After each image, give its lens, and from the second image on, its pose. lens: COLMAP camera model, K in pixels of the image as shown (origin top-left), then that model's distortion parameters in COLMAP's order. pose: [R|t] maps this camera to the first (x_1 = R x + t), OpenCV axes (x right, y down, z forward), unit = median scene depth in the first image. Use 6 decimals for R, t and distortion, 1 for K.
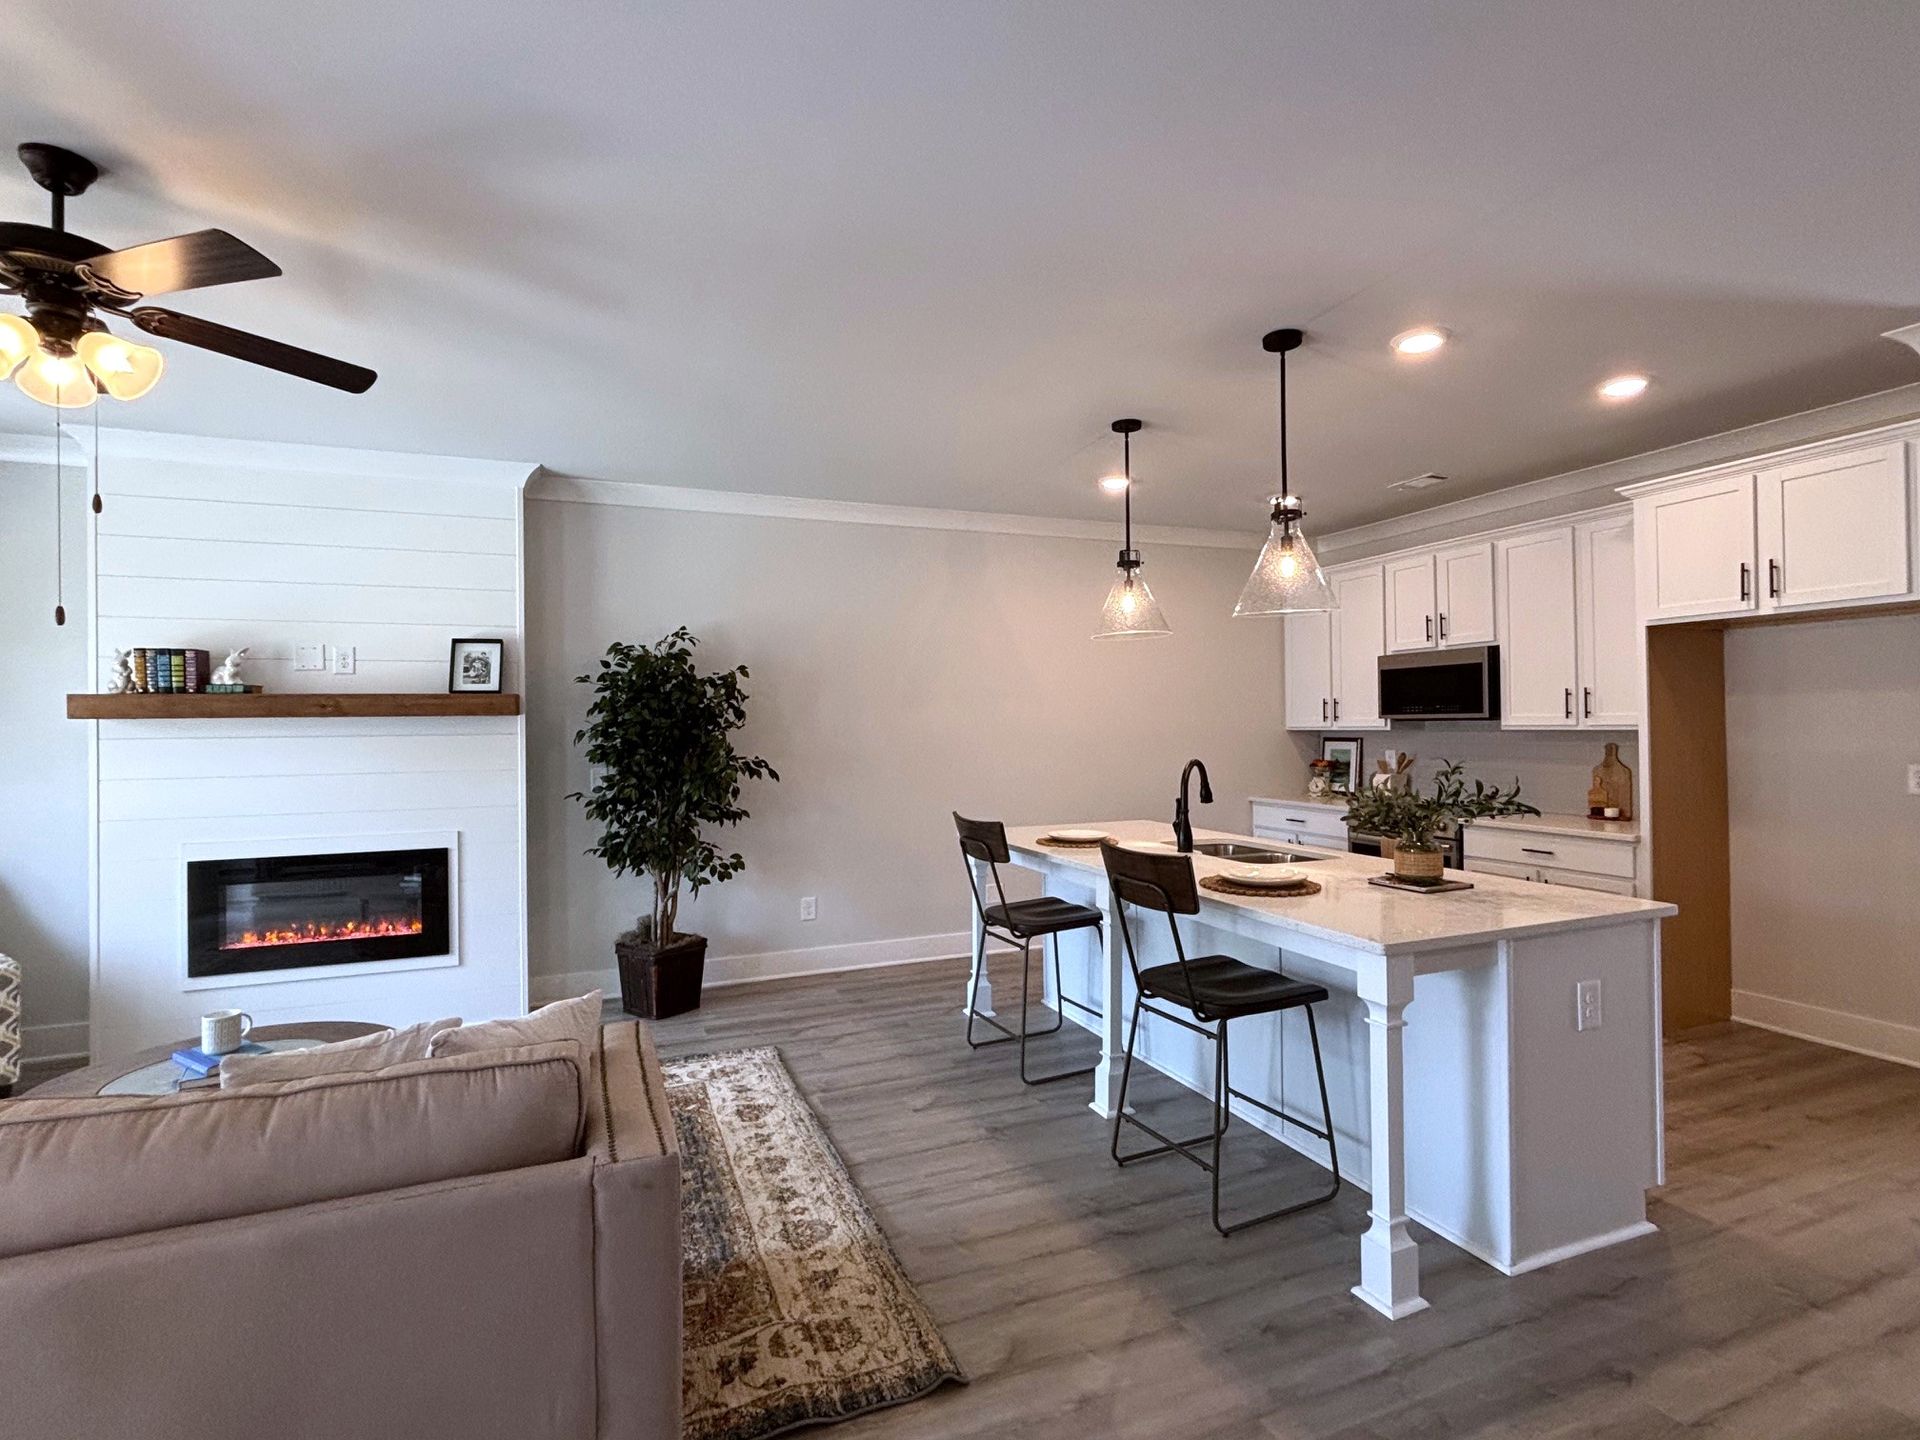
lens RADIAL K [[940.5, 0, 955.5], [0, 940.5, 715.8], [0, 0, 1]] dist [-0.001649, 0.002334]
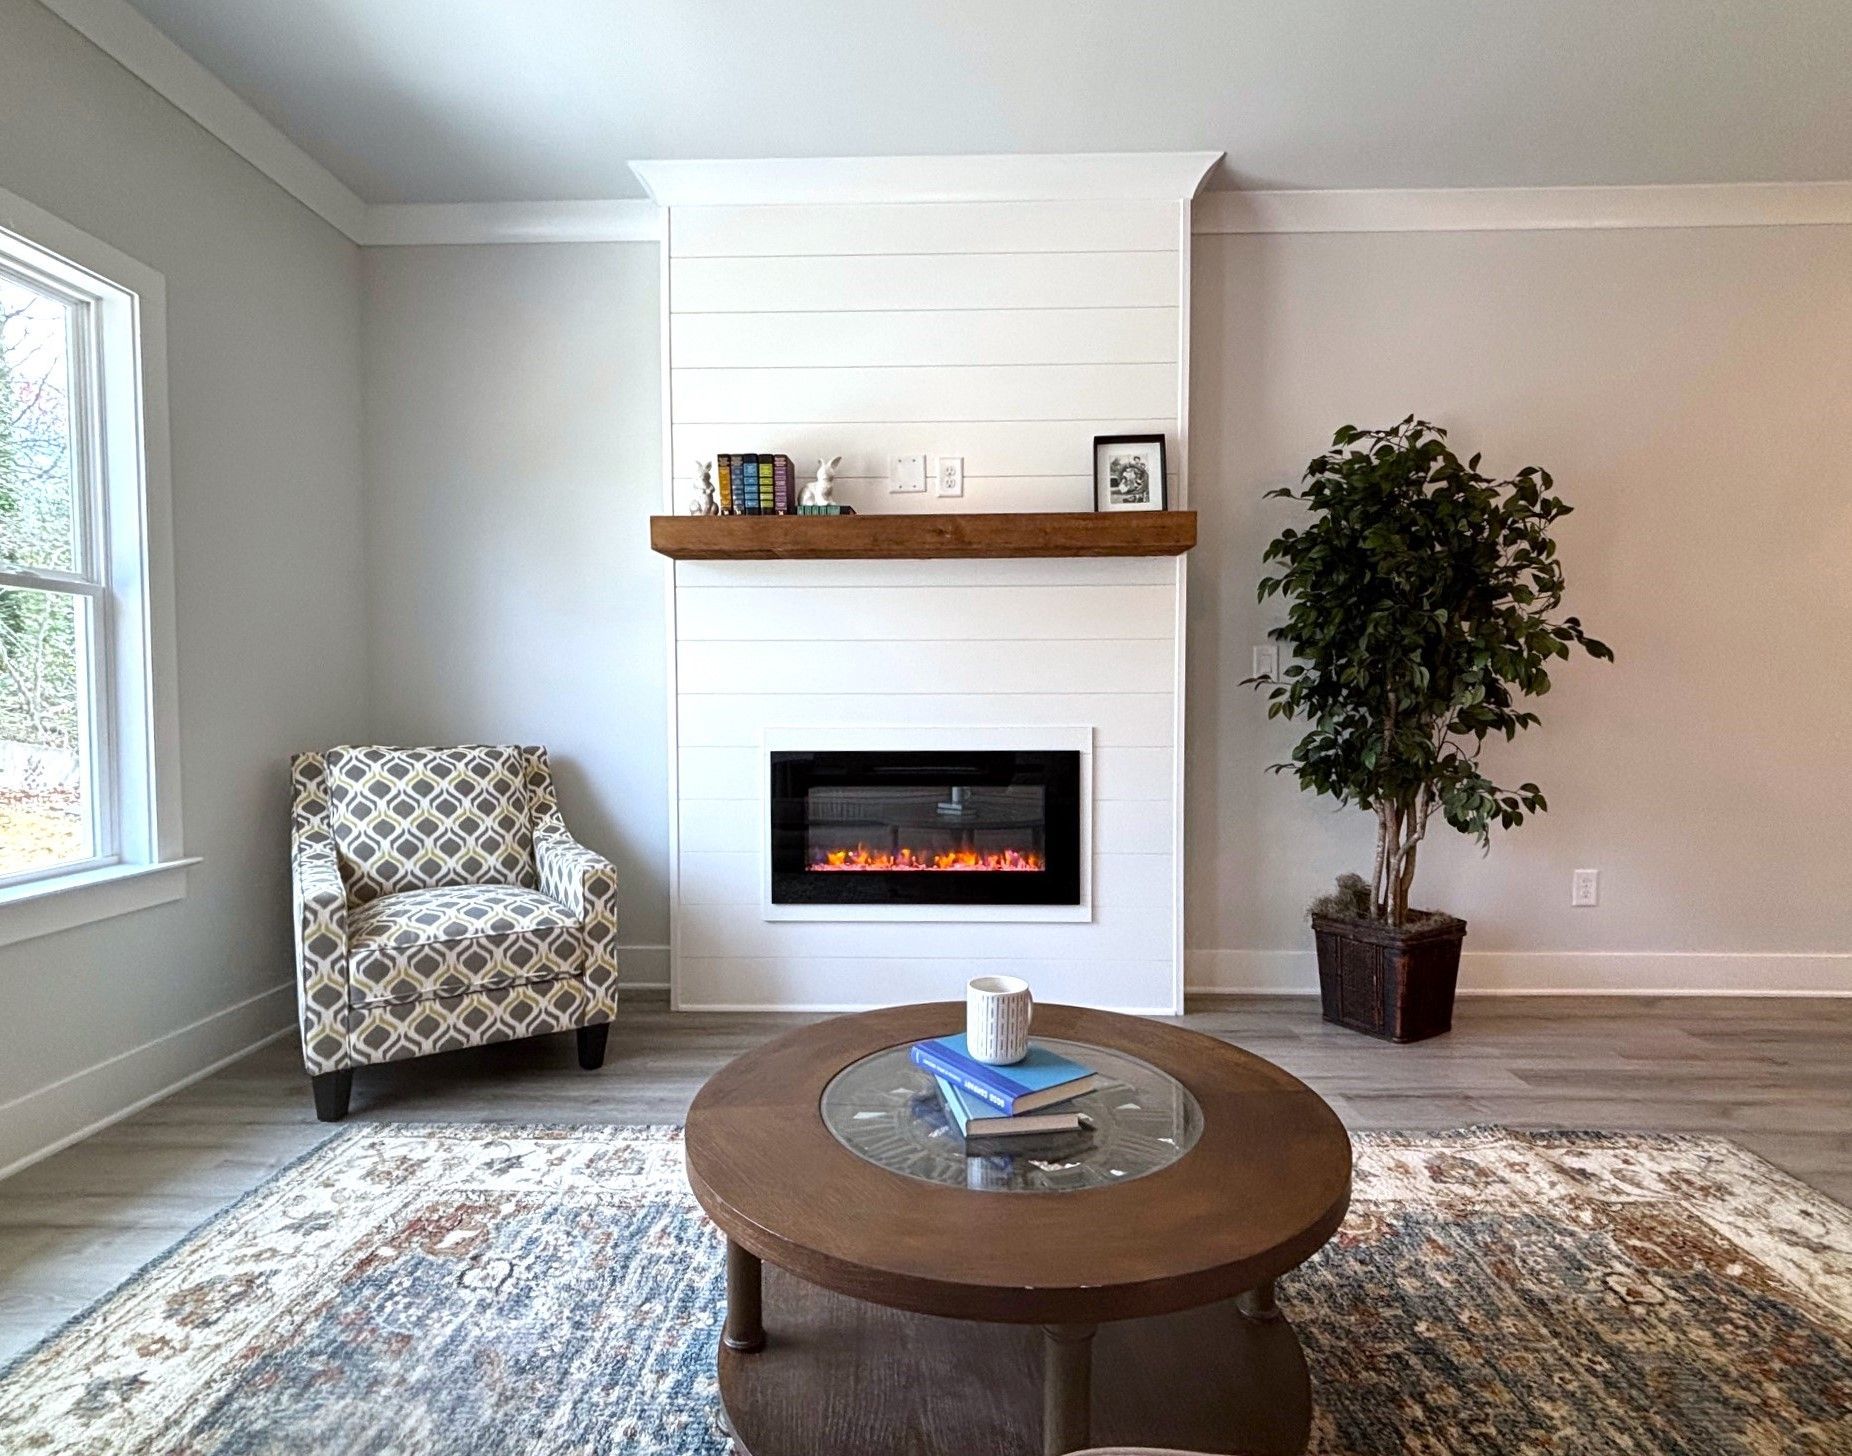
lens RADIAL K [[978.0, 0, 911.3], [0, 978.0, 745.3], [0, 0, 1]] dist [-0.000865, 0.000364]
pose [[0.918529, 0.030119, -0.394204, -0.395538], [-0.006823, 0.998153, 0.060365, 0.099792], [0.395294, -0.052757, 0.917038, 0.321148]]
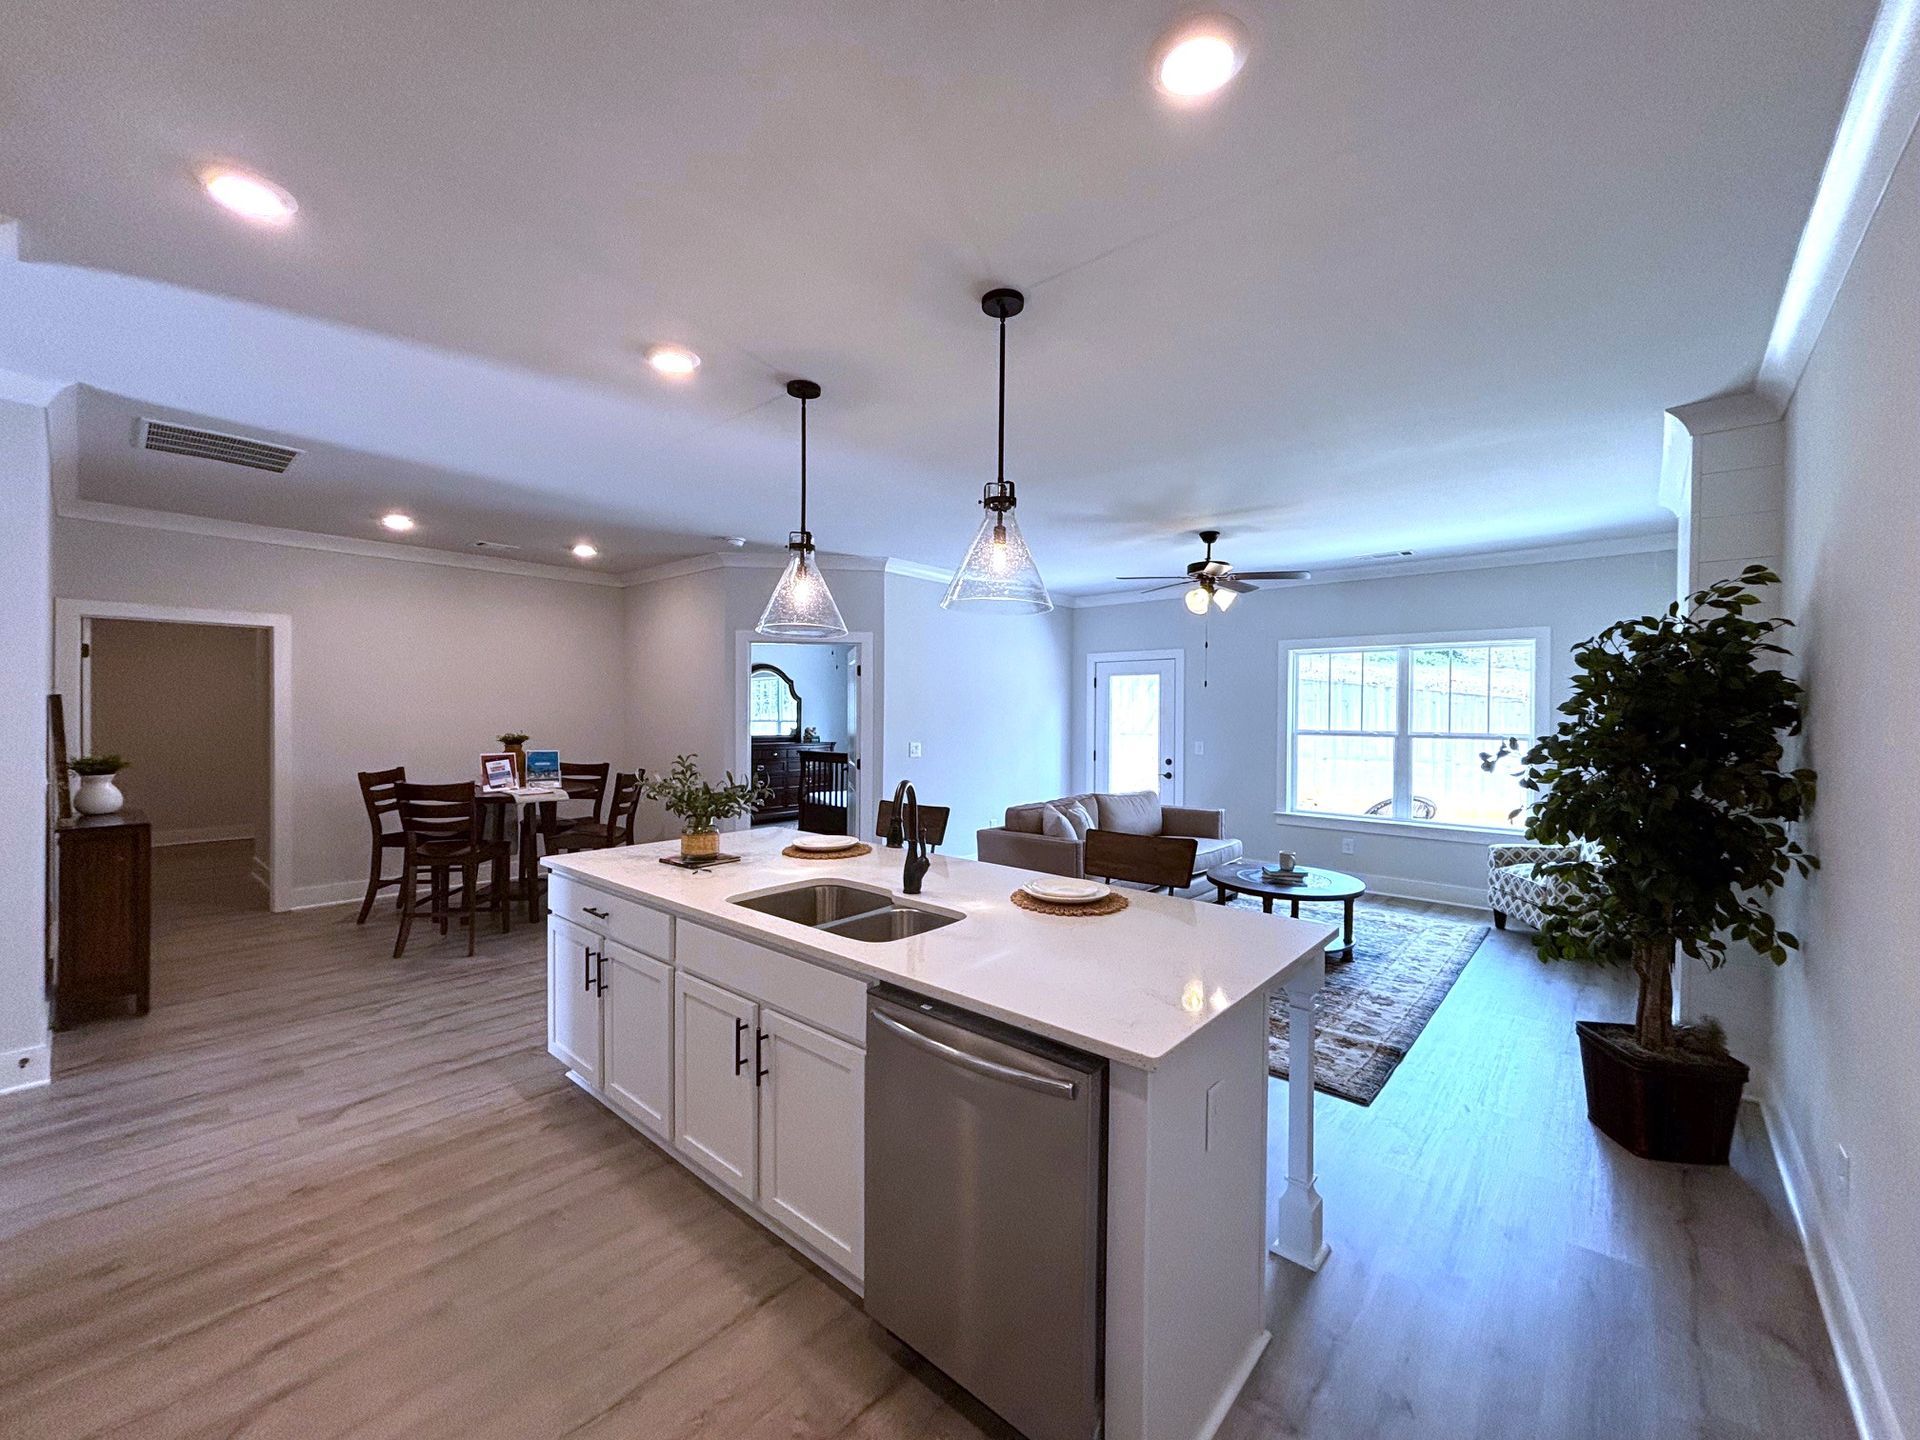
lens RADIAL K [[778.4, 0, 959.1], [0, 778.4, 719.6], [0, 0, 1]] dist [0.002939, -0.000071]
pose [[-0.891182, 0.009814, -0.453540, 0.457925], [0.006937, 0.999944, 0.008007, -0.007084], [0.453593, 0.003989, -0.891200, 1.443893]]
